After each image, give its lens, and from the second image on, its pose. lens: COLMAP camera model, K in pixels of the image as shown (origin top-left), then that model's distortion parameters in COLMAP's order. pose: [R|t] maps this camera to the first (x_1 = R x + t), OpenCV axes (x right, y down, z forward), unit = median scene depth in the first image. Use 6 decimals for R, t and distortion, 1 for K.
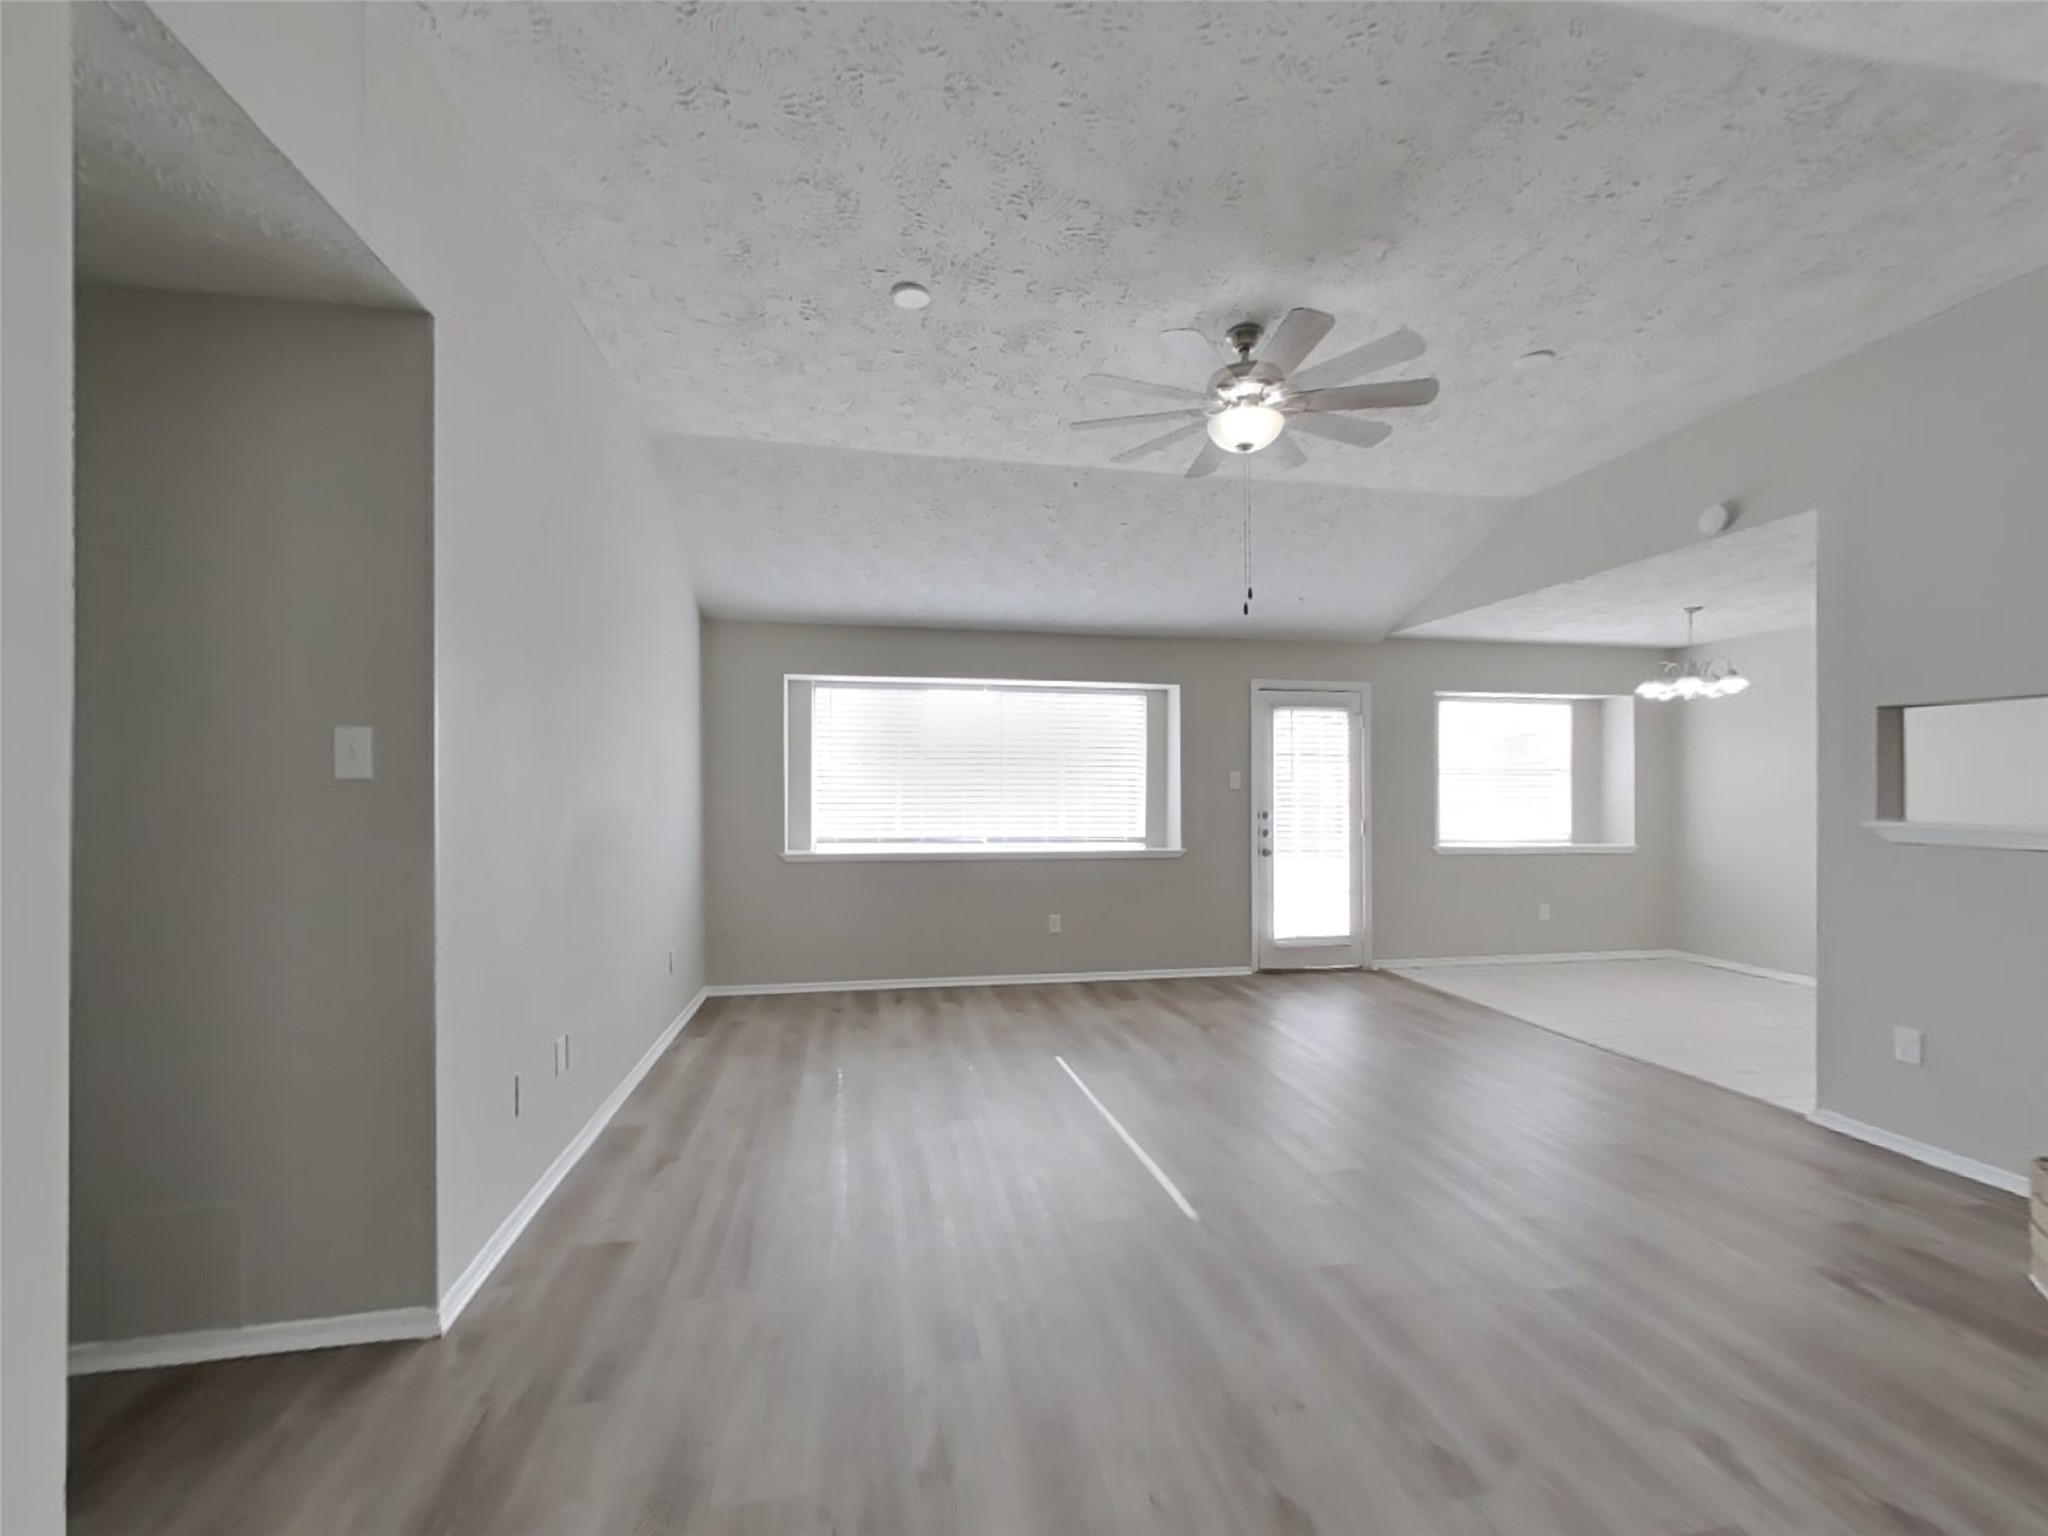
lens RADIAL K [[802.4, 0, 1022.1], [0, 802.4, 792.7], [0, 0, 1]] dist [-0.000126, 0.000062]
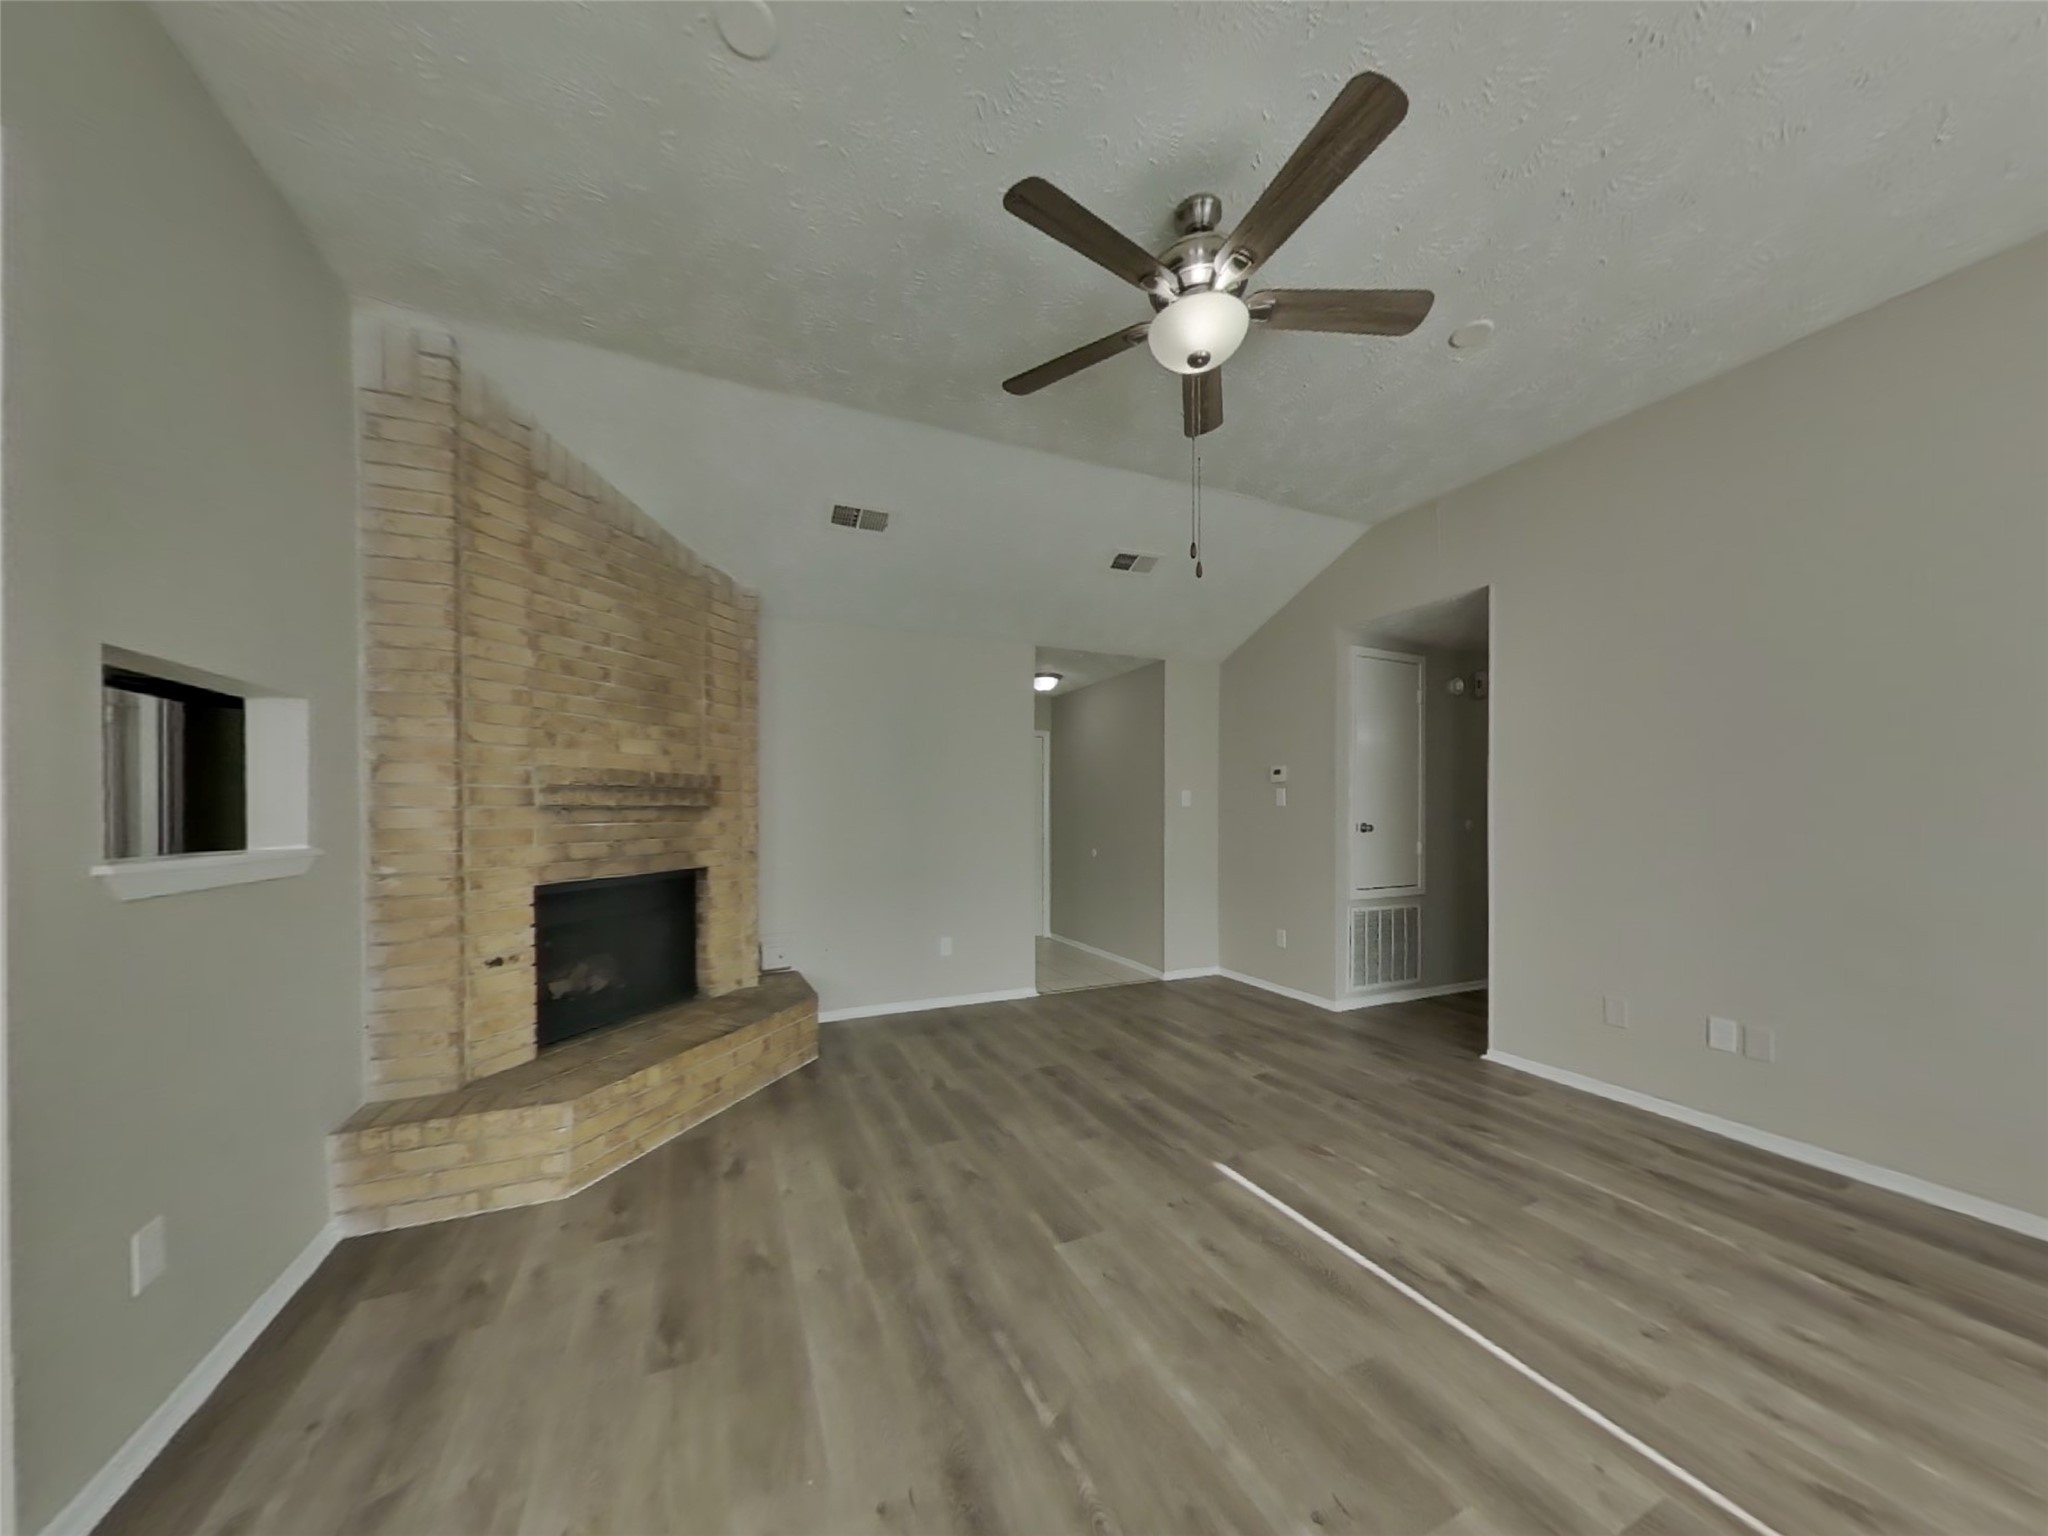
lens RADIAL K [[688.1, 0, 1023.3], [0, 688.1, 807.2], [0, 0, 1]] dist [0.000142, 0.000045]
pose [[-0.963607, 0.002792, -0.267309, 0.634011], [0.002350, 0.999995, 0.001973, -0.001533], [0.267313, 0.001274, -0.963609, 1.632097]]
